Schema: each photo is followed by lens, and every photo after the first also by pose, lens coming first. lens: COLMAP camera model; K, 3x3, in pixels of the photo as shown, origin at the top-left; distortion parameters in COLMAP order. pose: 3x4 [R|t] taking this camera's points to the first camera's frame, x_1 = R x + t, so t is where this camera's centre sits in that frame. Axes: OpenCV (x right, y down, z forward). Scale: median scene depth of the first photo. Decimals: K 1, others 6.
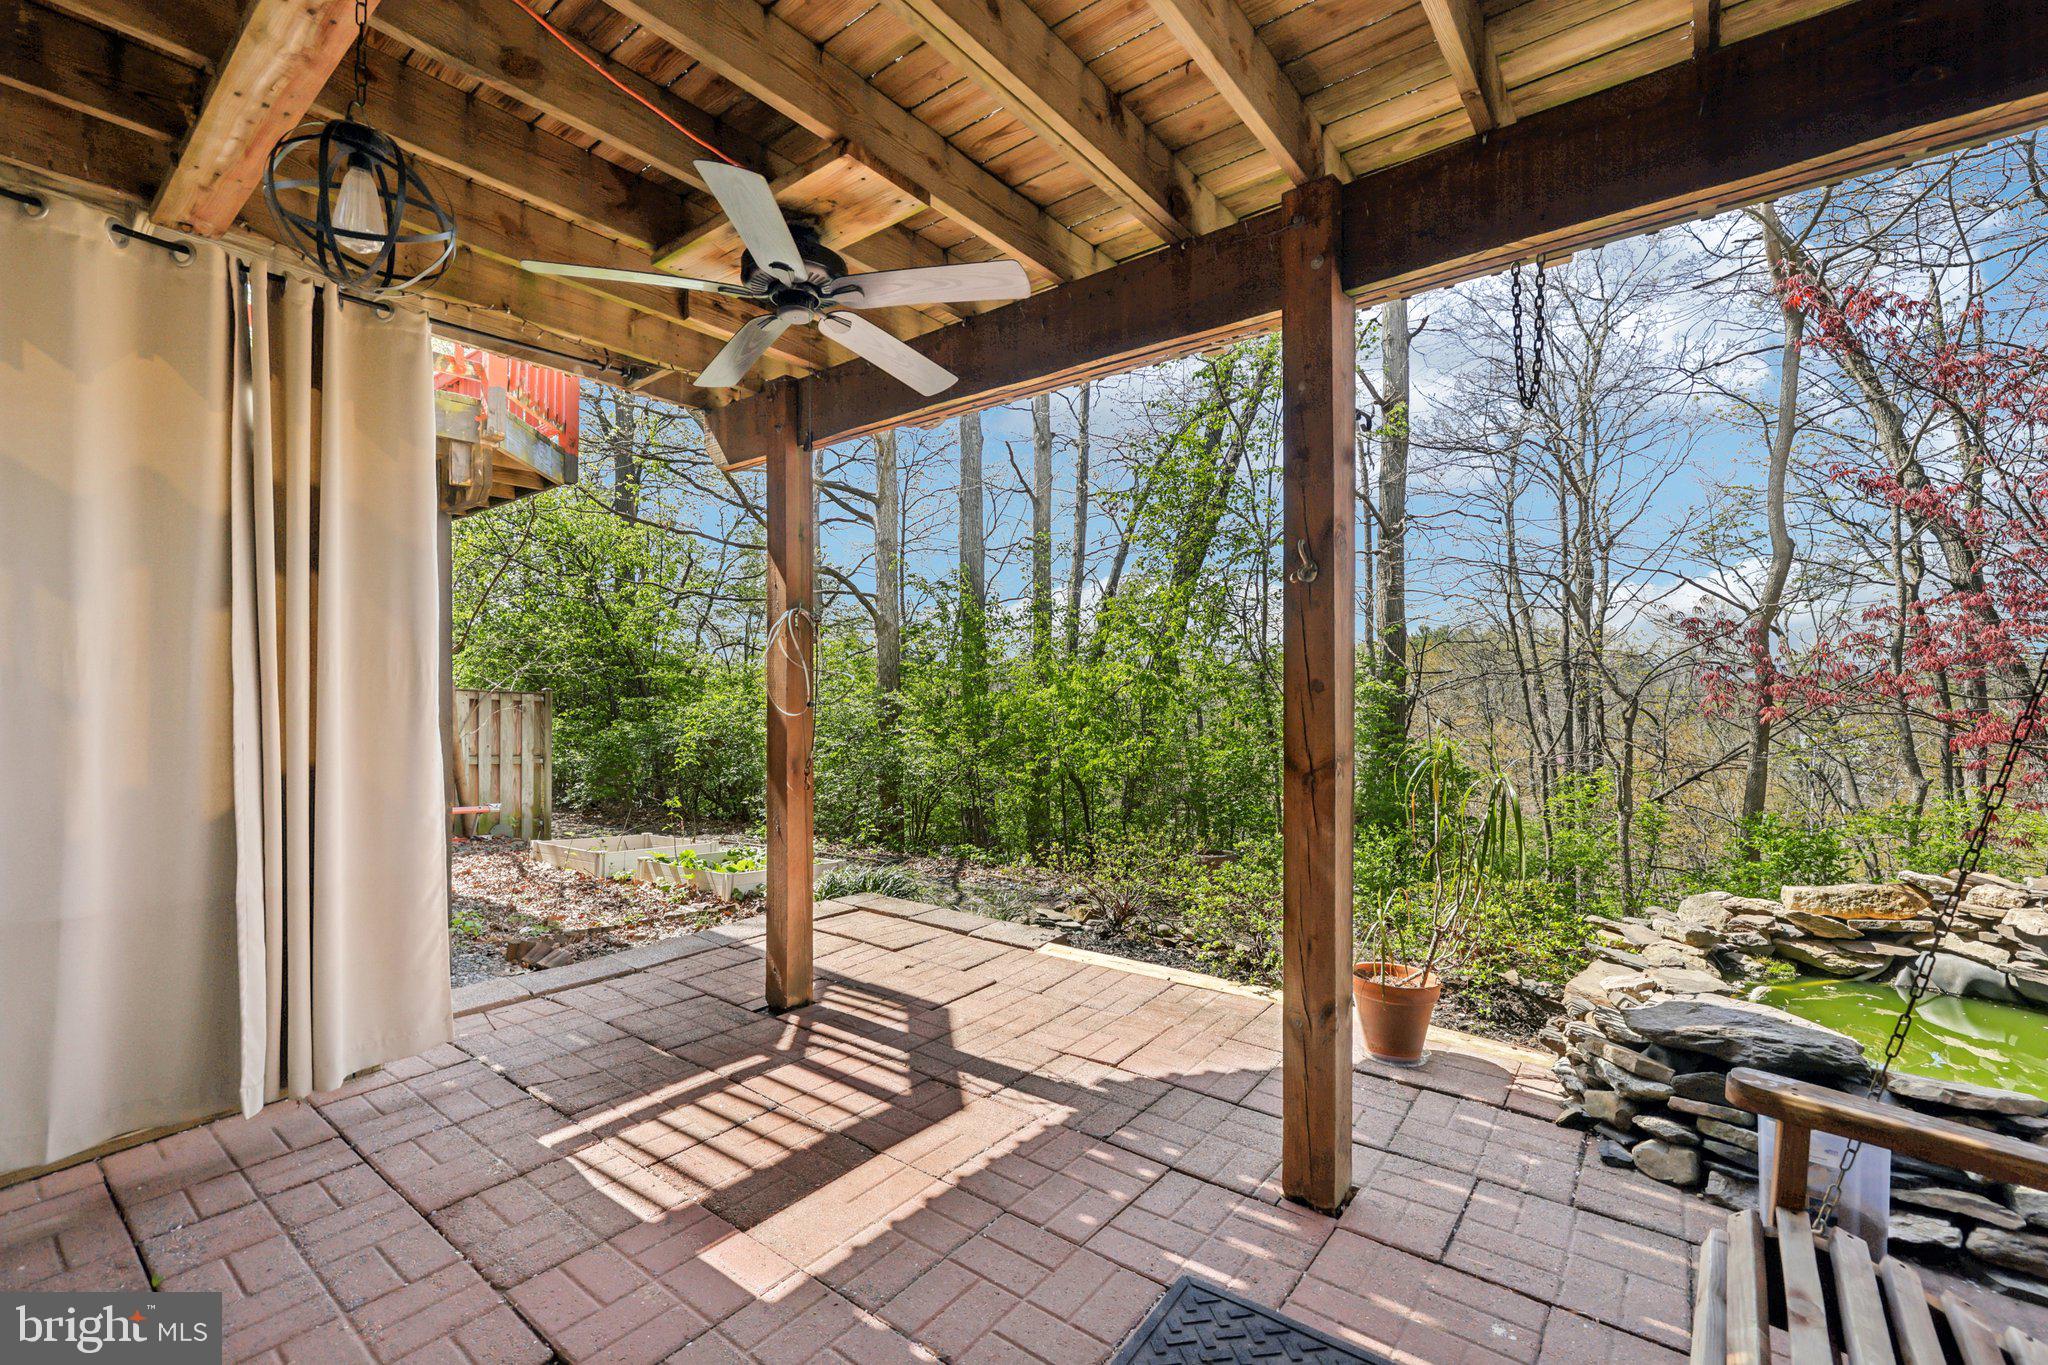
lens RADIAL K [[873.0, 0, 1013.8], [0, 873.0, 694.3], [0, 0, 1]] dist [-0.000086, 0.000290]
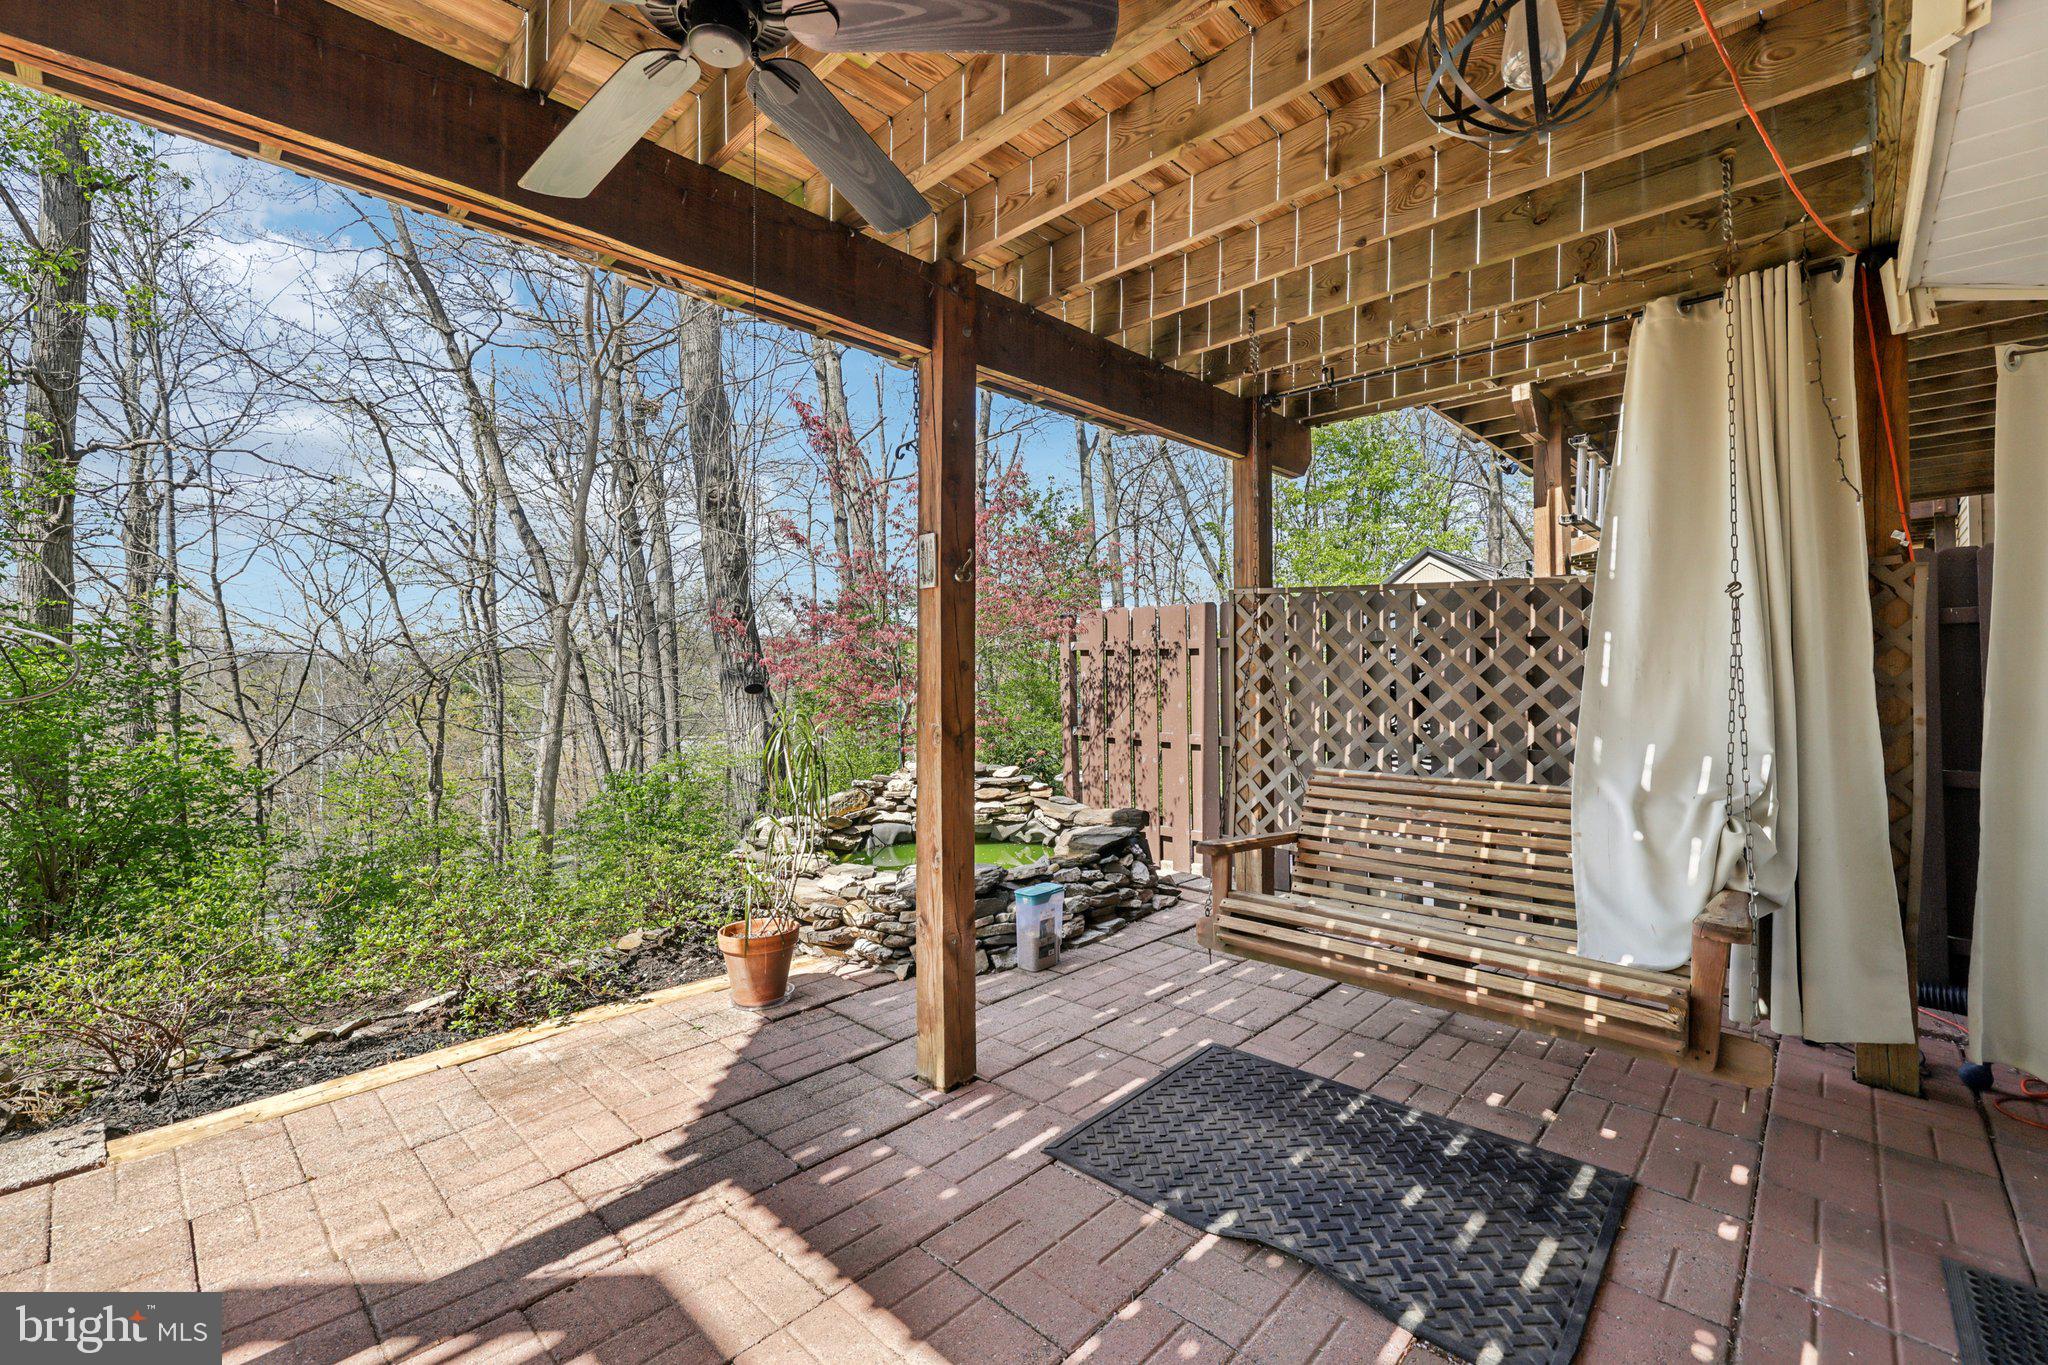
lens RADIAL K [[873.0, 0, 1011.5], [0, 873.0, 665.8], [0, 0, 1]] dist [-0.000086, 0.000290]
pose [[0.099505, 0.006642, 0.995015, -0.668359], [0.004641, 0.999964, -0.007140, -0.002795], [-0.995026, 0.005328, 0.099470, 0.596646]]
